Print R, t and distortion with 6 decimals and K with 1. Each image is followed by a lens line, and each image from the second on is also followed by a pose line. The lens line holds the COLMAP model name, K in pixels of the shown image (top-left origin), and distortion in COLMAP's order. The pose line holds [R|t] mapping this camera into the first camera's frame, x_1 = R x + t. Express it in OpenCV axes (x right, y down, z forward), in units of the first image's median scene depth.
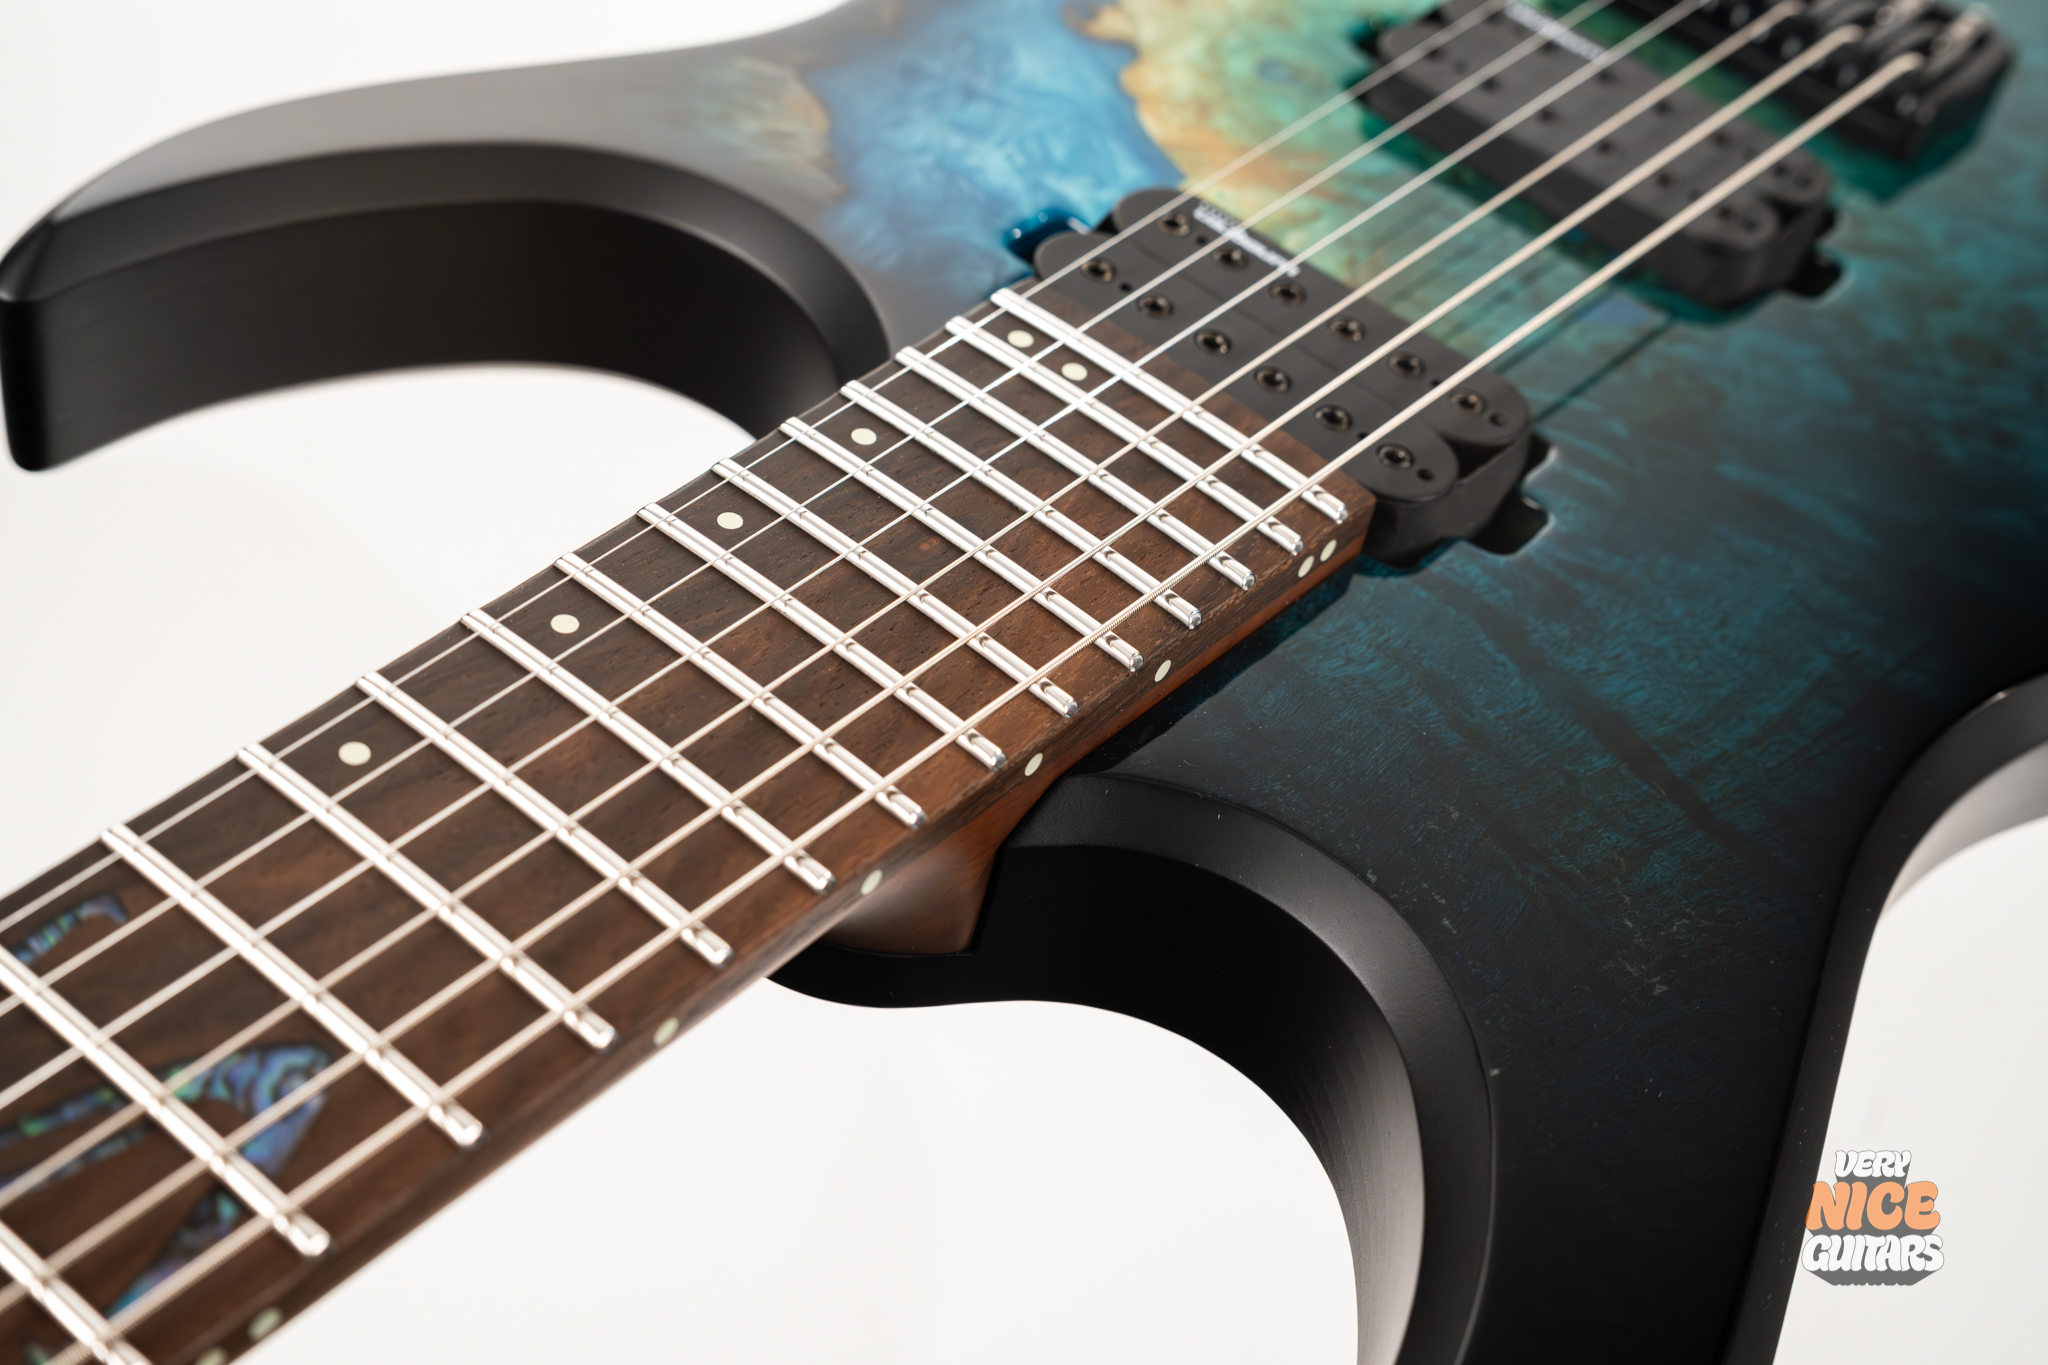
lens RADIAL K [[2925.0, 0, 1011.1], [0, 2925.0, 705.8], [0, 0, 1]] dist [0.050698, 0.000000]
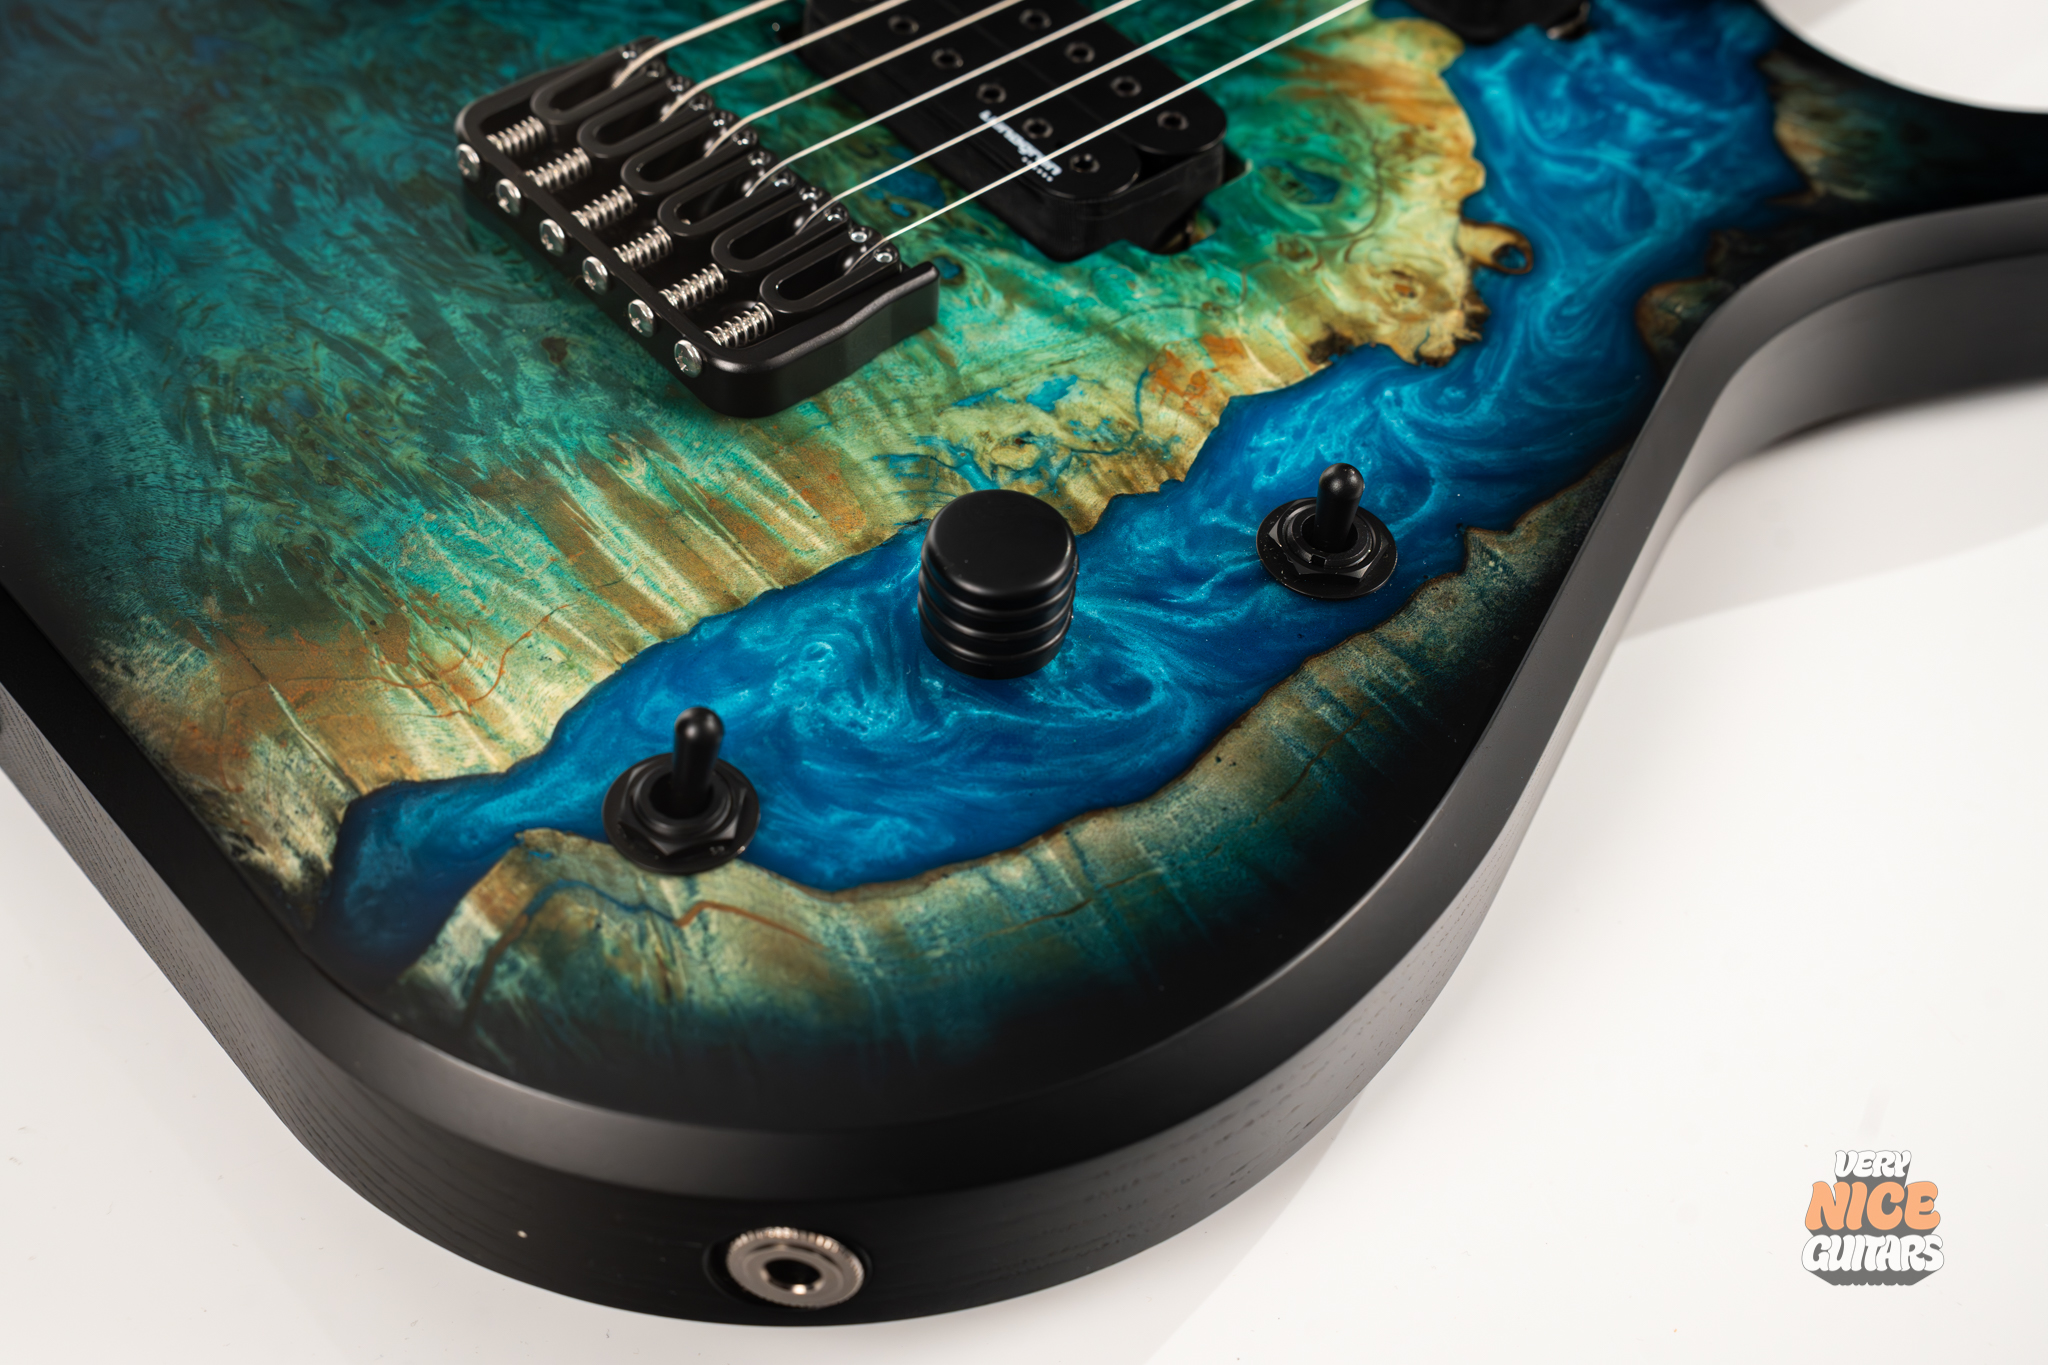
lens RADIAL K [[2925.0, 0, 969.5], [0, 2925.0, 701.7], [0, 0, 1]] dist [0.050698, 0.000000]
pose [[-0.954024, -0.296543, -0.043601, 0.239159], [-0.030028, -0.050174, 0.998289, -1.484422], [-0.298224, 0.953700, 0.038963, 1.442973]]
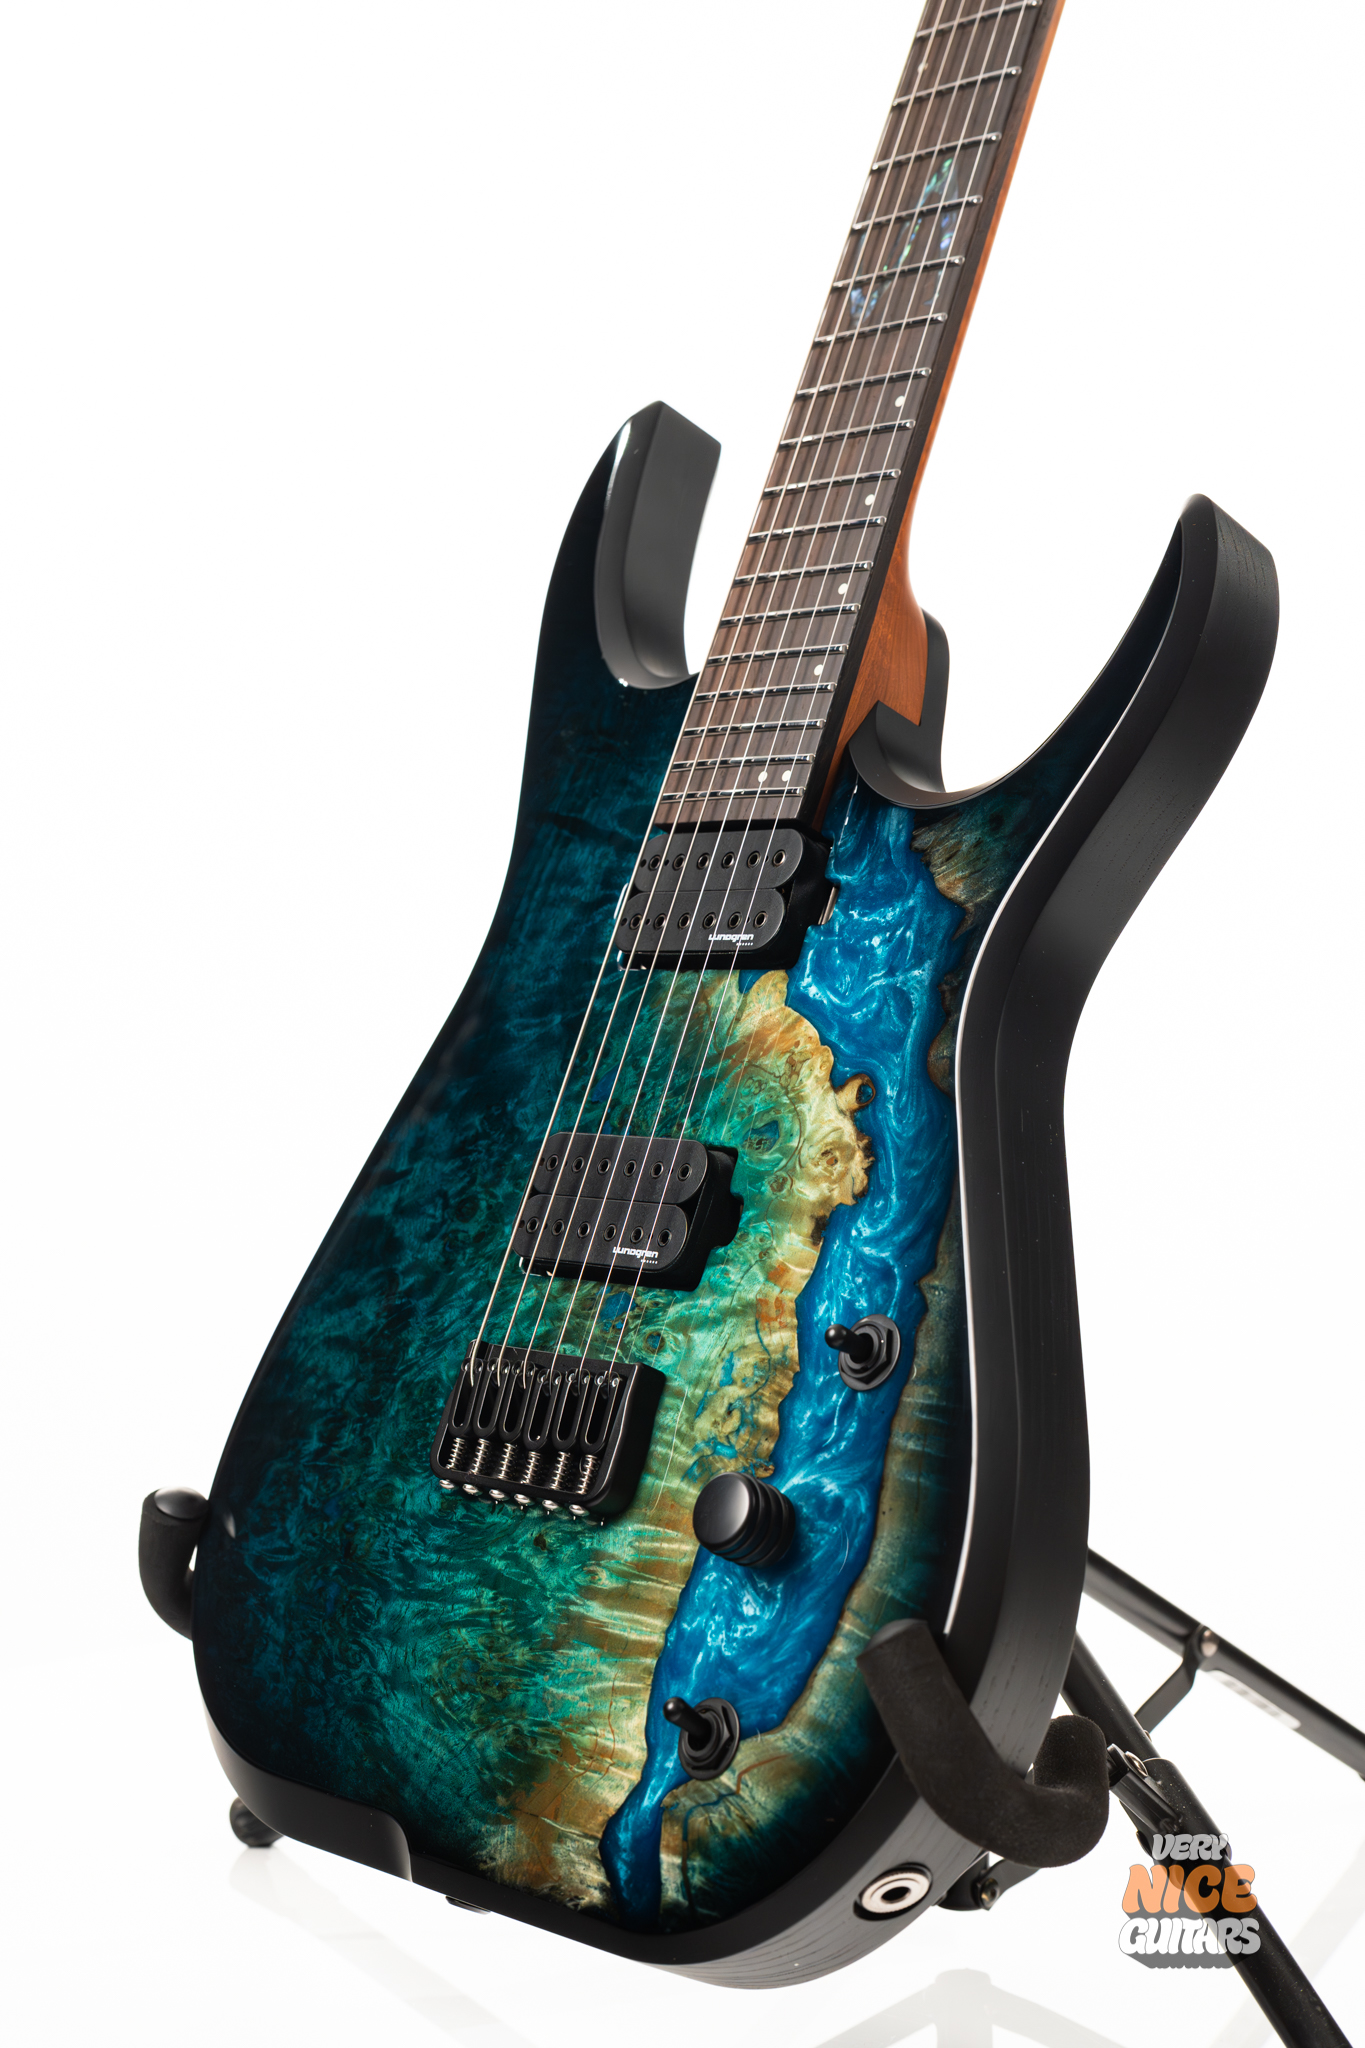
lens RADIAL K [[3204.1, 0, 615.4], [0, 3204.1, 943.9], [0, 0, 1]] dist [0.066370, 0.000000]
pose [[-0.810887, 0.497806, 0.307654, -0.553368], [0.279327, -0.132722, 0.950979, -2.404963], [0.514236, 0.857073, -0.031428, 1.146157]]
